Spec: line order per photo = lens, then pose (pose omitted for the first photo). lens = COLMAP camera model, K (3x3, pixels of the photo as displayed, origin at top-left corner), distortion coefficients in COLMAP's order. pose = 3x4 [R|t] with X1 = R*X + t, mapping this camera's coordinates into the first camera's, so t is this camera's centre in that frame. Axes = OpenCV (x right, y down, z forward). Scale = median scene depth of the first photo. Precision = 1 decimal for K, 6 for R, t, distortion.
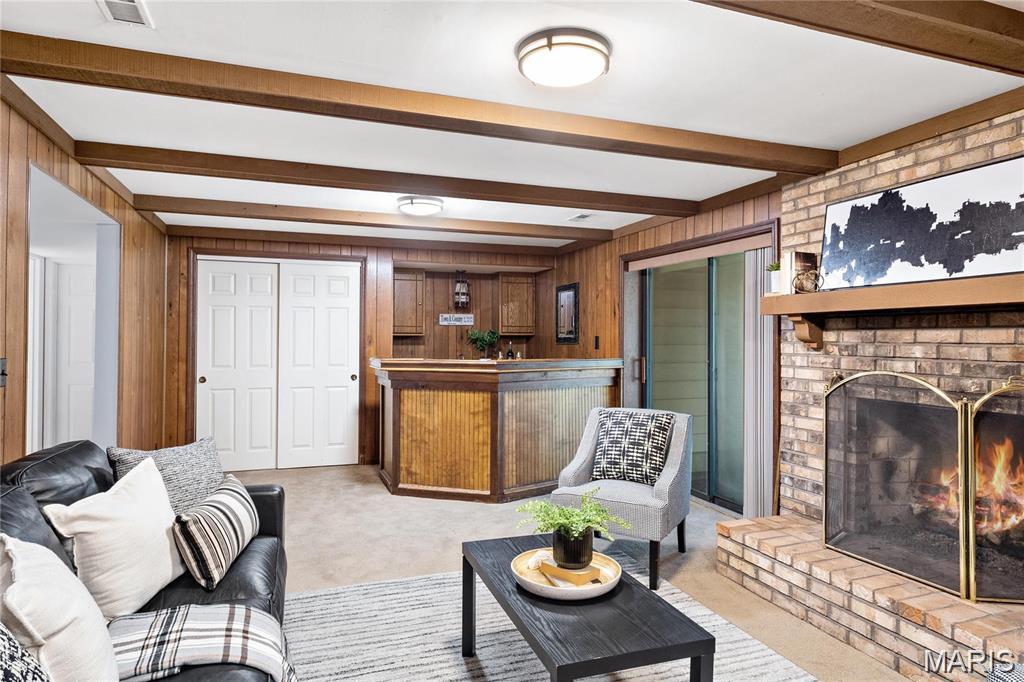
lens RADIAL K [[613.9, 0, 512.0], [0, 613.9, 341.0], [0, 0, 1]] dist [0.004805, 0.001783]
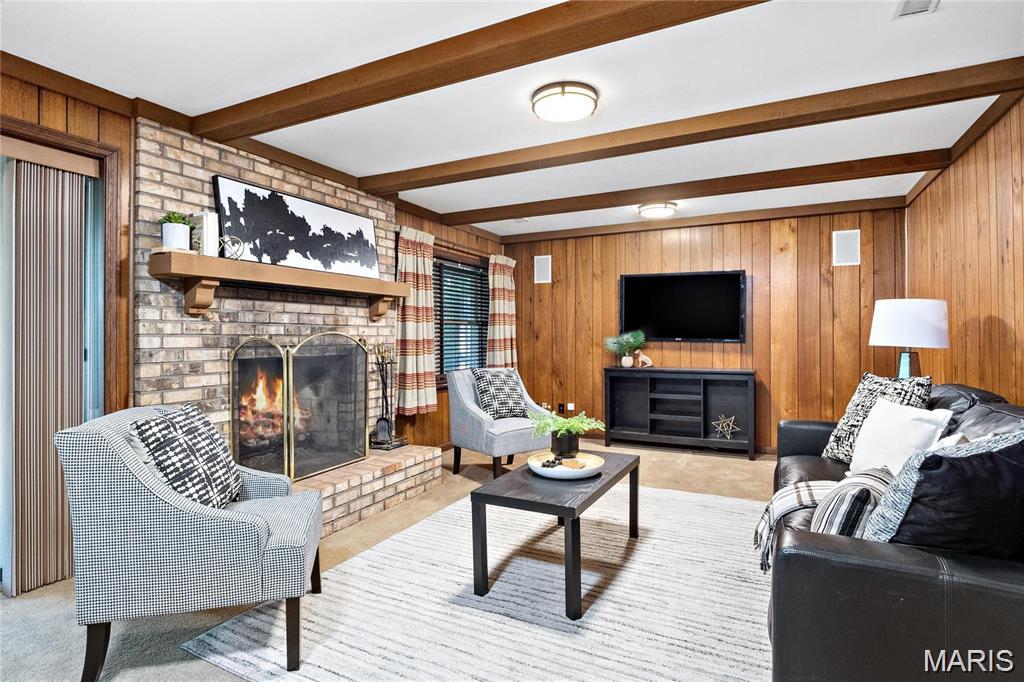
lens RADIAL K [[524.8, 0, 508.0], [0, 524.8, 336.2], [0, 0, 1]] dist [-0.003189, -0.001955]
pose [[-0.685280, -0.006270, 0.728253, -0.484524], [-0.000995, 0.999970, 0.007673, 0.042886], [-0.728279, 0.004533, -0.685266, 1.323668]]
